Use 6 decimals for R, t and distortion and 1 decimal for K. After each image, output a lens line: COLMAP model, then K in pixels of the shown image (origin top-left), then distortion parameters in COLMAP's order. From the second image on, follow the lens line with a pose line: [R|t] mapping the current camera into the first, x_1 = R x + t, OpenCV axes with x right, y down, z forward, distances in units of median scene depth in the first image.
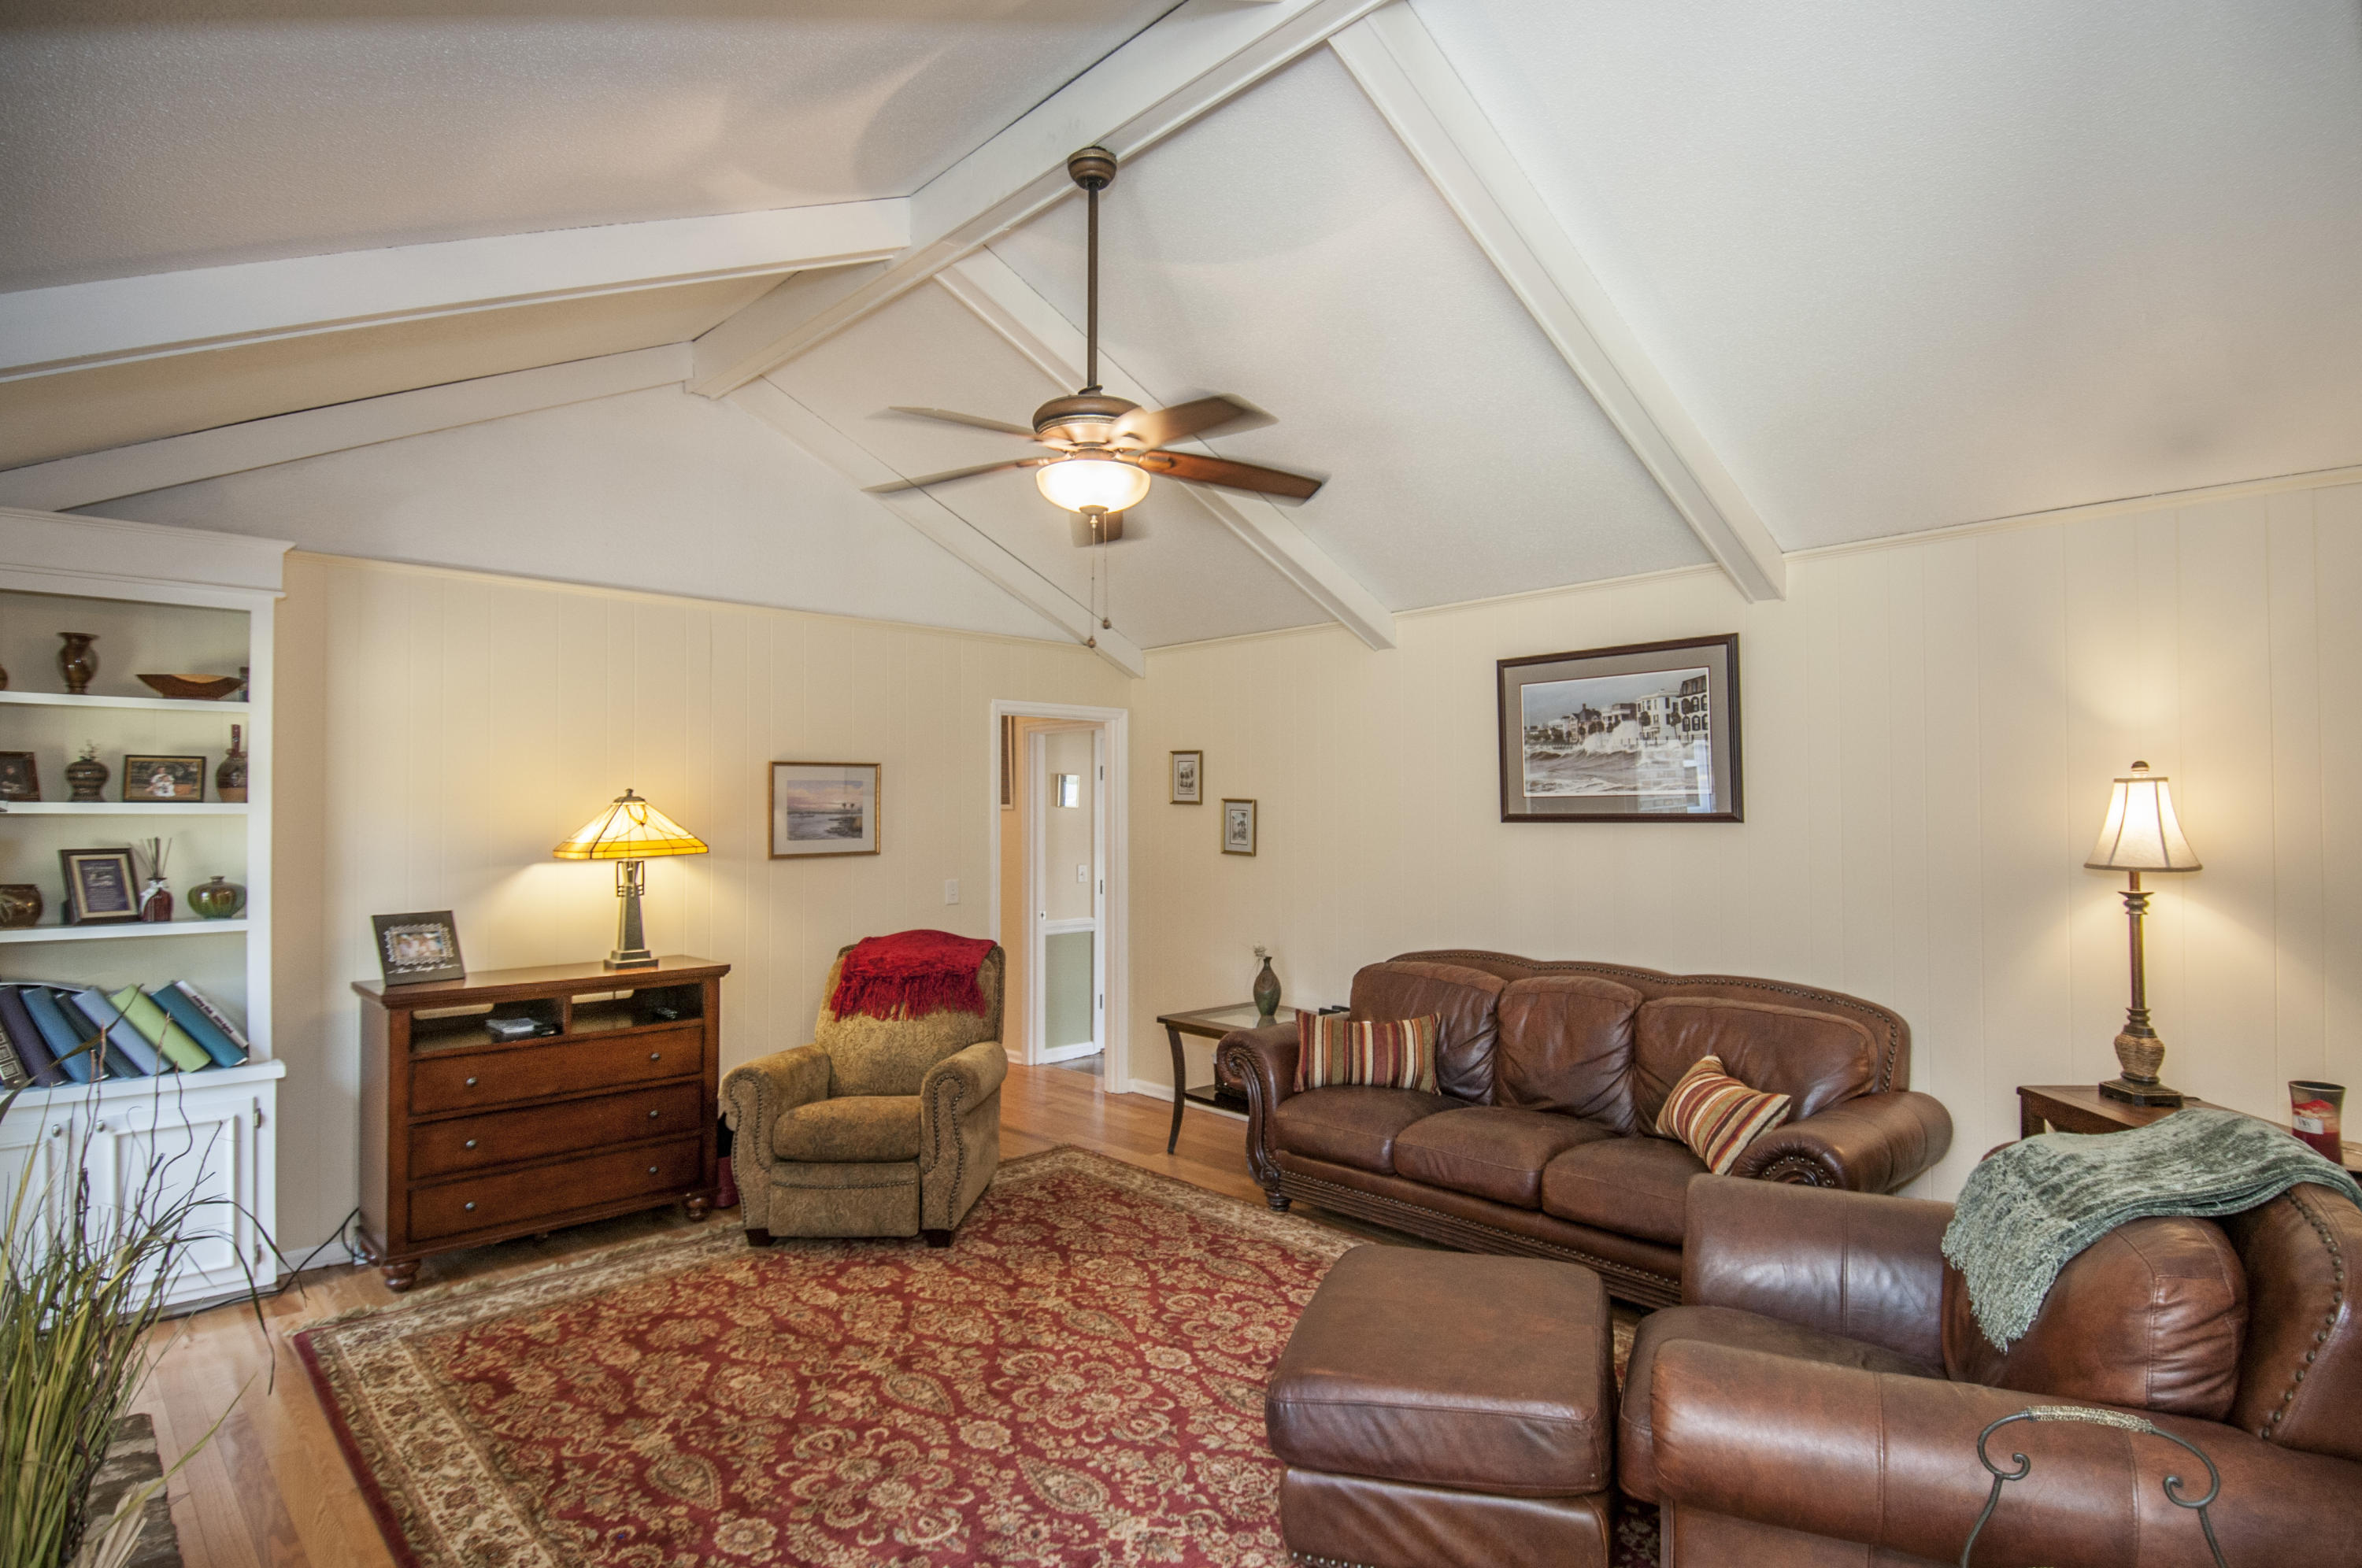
lens RADIAL K [[1210.8, 0, 1215.7], [0, 1210.8, 792.5], [0, 0, 1]] dist [0.049701, -0.047413]
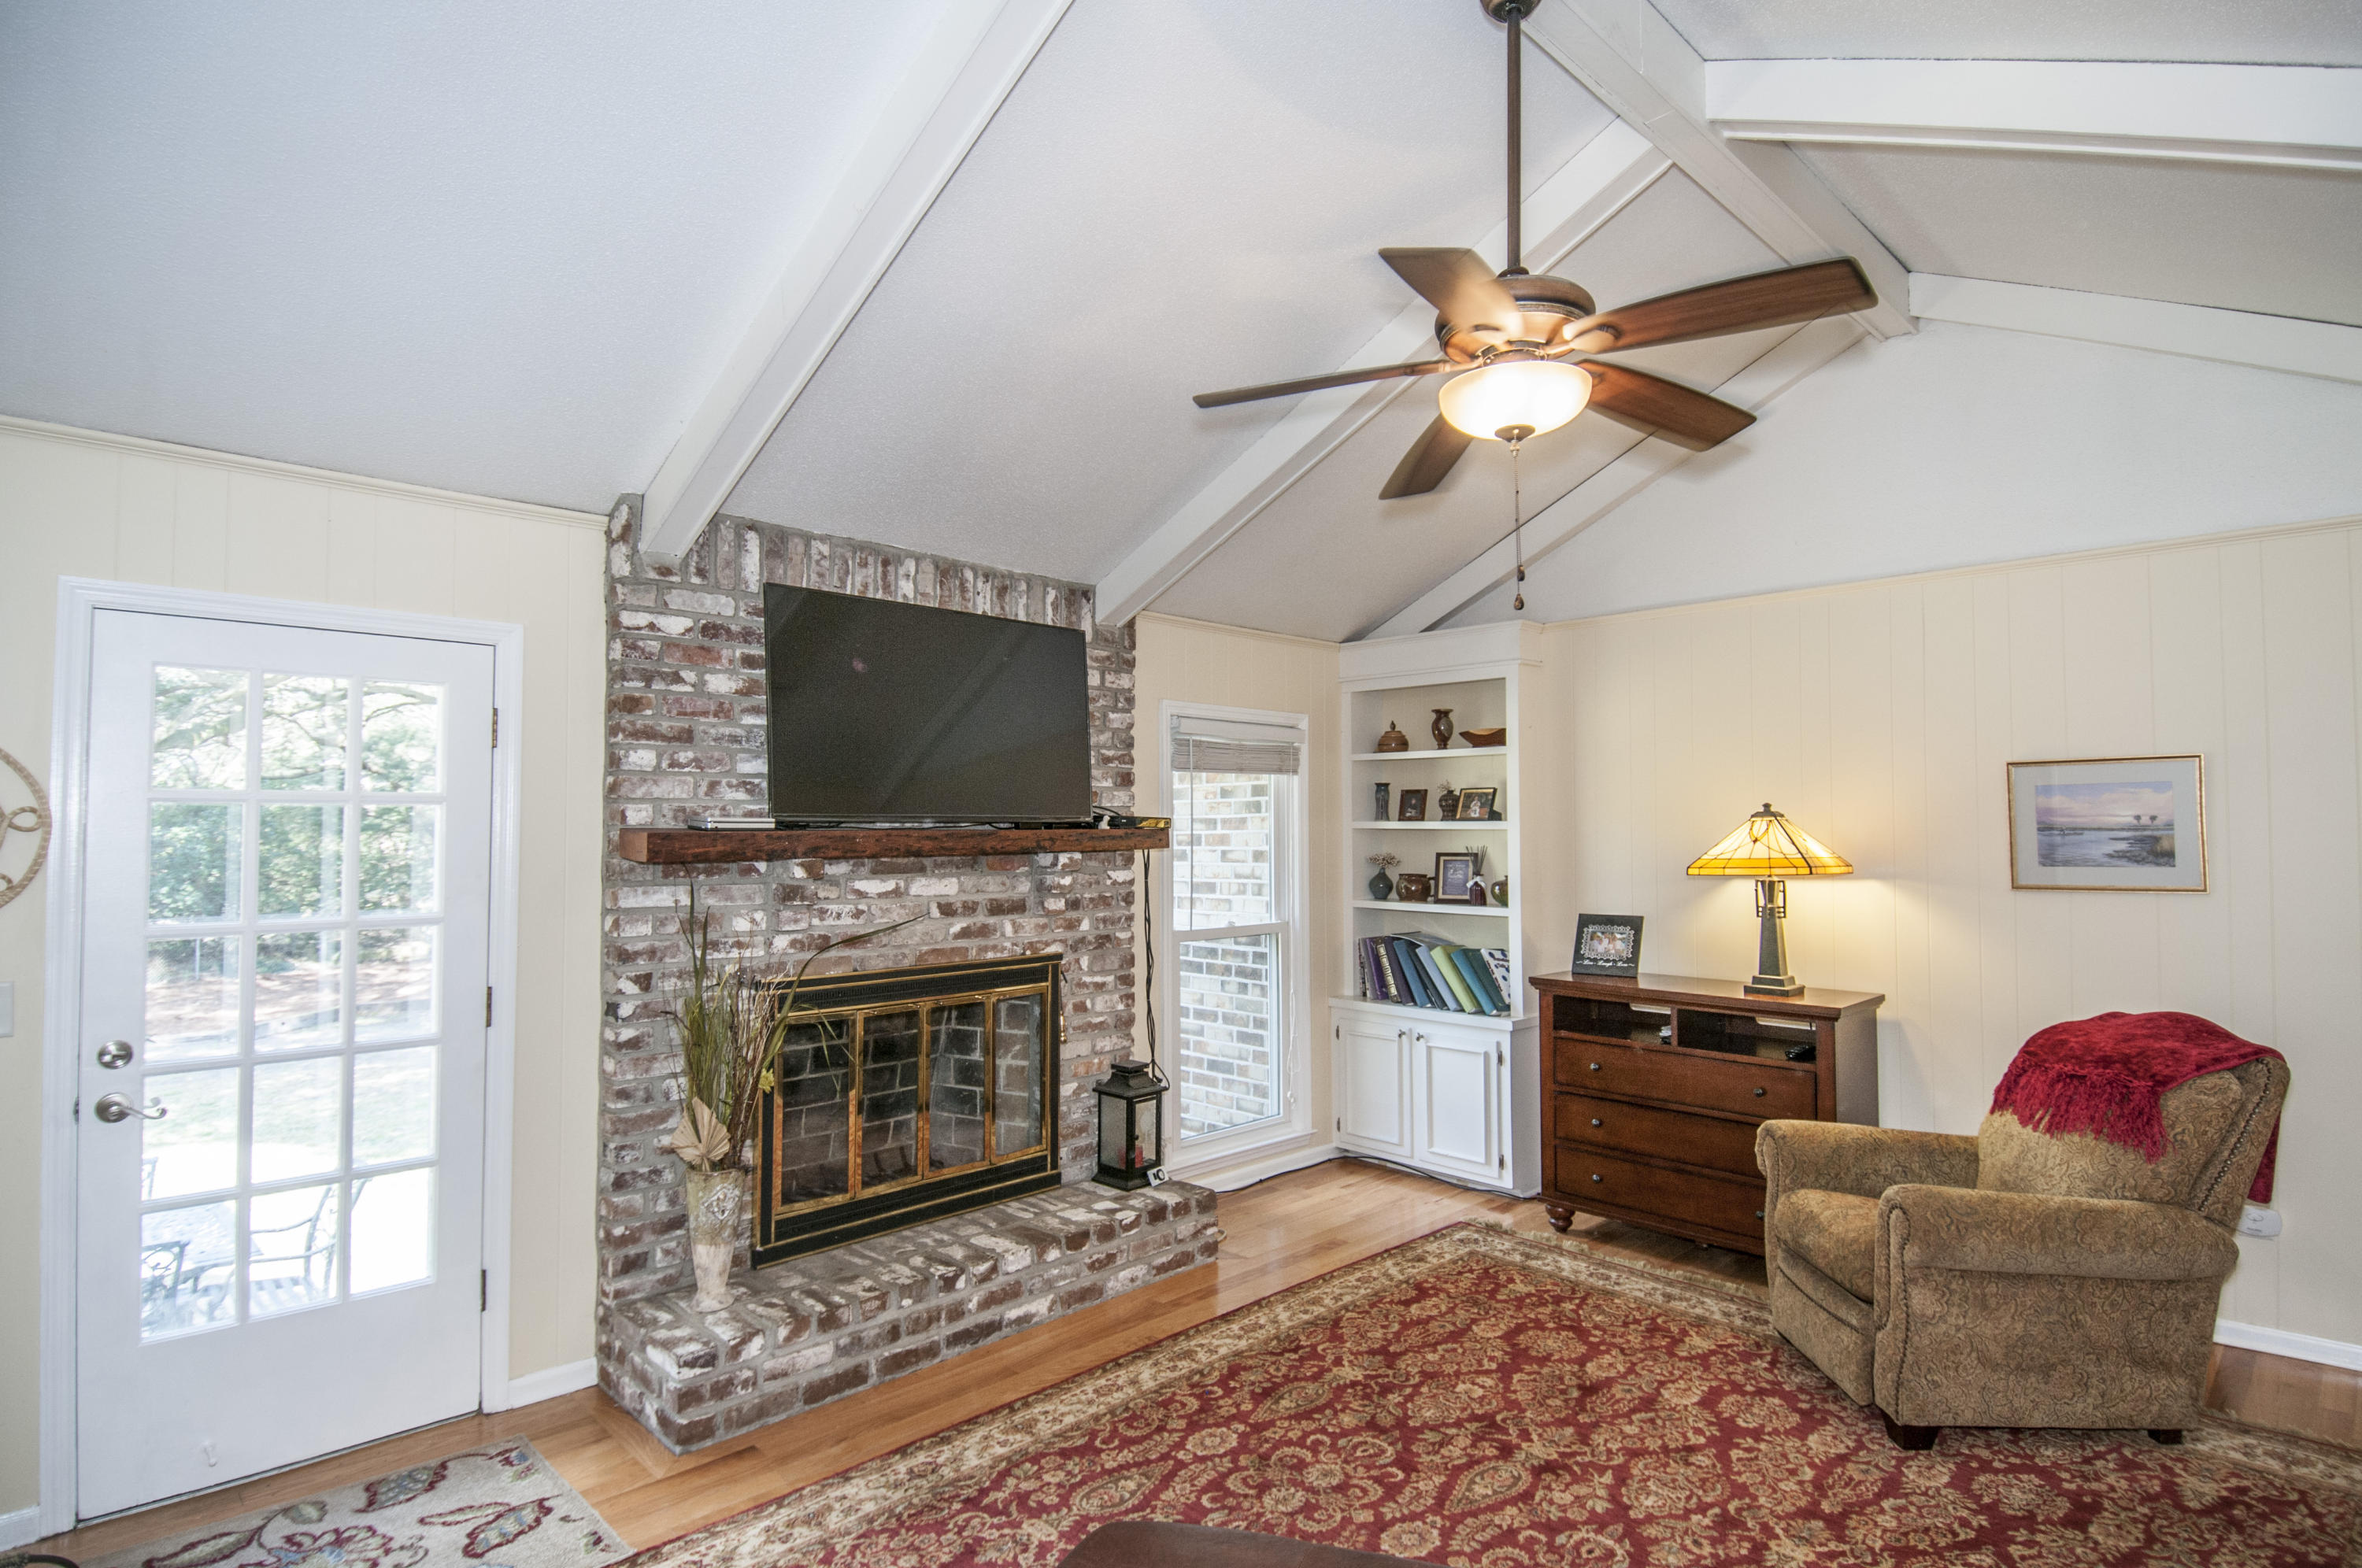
lens RADIAL K [[1219.5, 0, 1198.4], [0, 1219.5, 787.3], [0, 0, 1]] dist [0.047806, -0.053251]
pose [[0.013676, -0.032500, -0.999378, 0.563709], [0.016883, 0.999337, -0.032267, 0.009458], [0.999764, -0.016431, 0.014216, 0.671115]]
